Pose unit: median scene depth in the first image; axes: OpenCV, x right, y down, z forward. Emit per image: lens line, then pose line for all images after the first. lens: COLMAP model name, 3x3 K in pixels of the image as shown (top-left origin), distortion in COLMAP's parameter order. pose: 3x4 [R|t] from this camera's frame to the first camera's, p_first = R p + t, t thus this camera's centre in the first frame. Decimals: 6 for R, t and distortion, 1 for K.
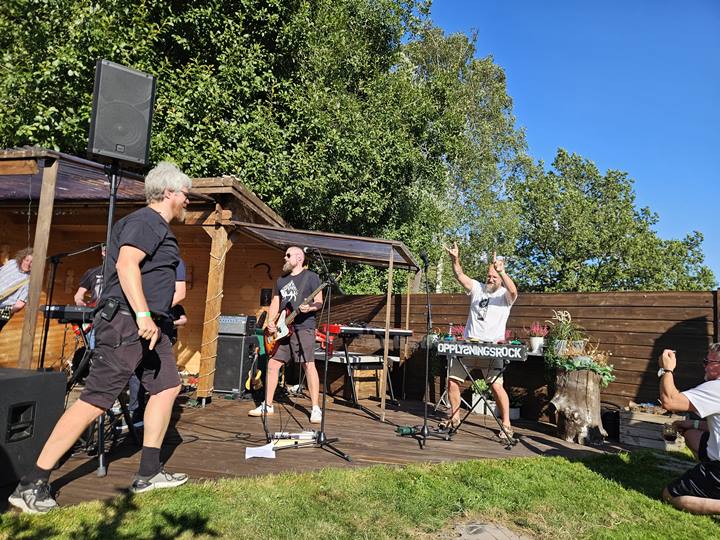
lens RADIAL K [[460.1, 0, 369.7], [0, 460.1, 279.9], [0, 0, 1]] dist [0.054832, -0.055612]
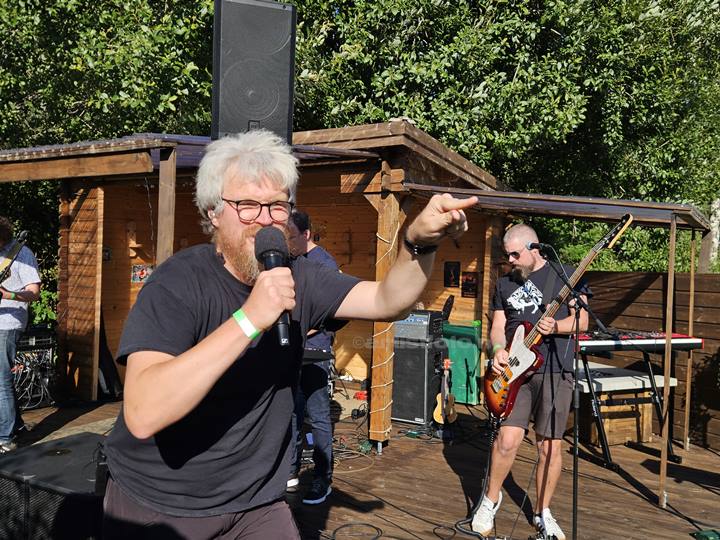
lens RADIAL K [[638.3, 0, 371.2], [0, 638.3, 258.0], [0, 0, 1]] dist [0.036421, 0.001442]
pose [[0.947736, -0.022635, -0.318252, -0.055873], [0.051229, 0.995334, 0.081766, -0.105101], [0.314916, -0.093797, 0.944473, 0.108719]]
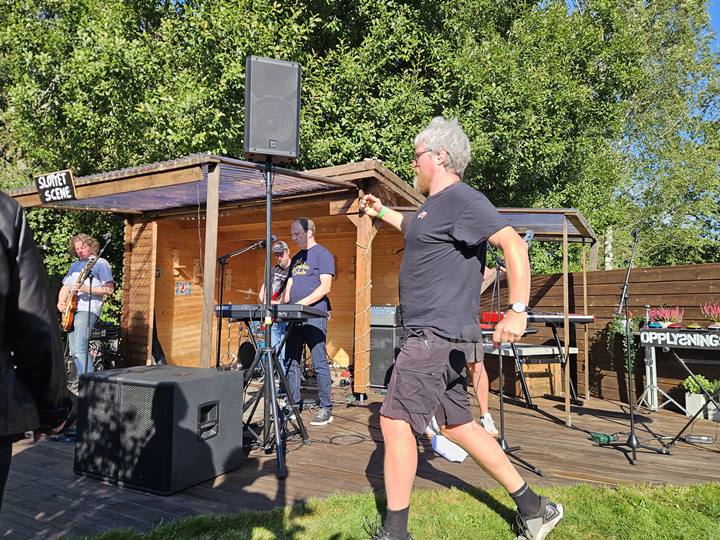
lens RADIAL K [[493.7, 0, 351.6], [0, 493.7, 269.8], [0, 0, 1]] dist [0.037863, -0.043769]
pose [[0.948703, -0.065382, -0.309334, -0.045858], [0.069526, 0.997577, 0.002379, -0.004919], [0.308429, -0.023764, 0.950951, 0.031556]]
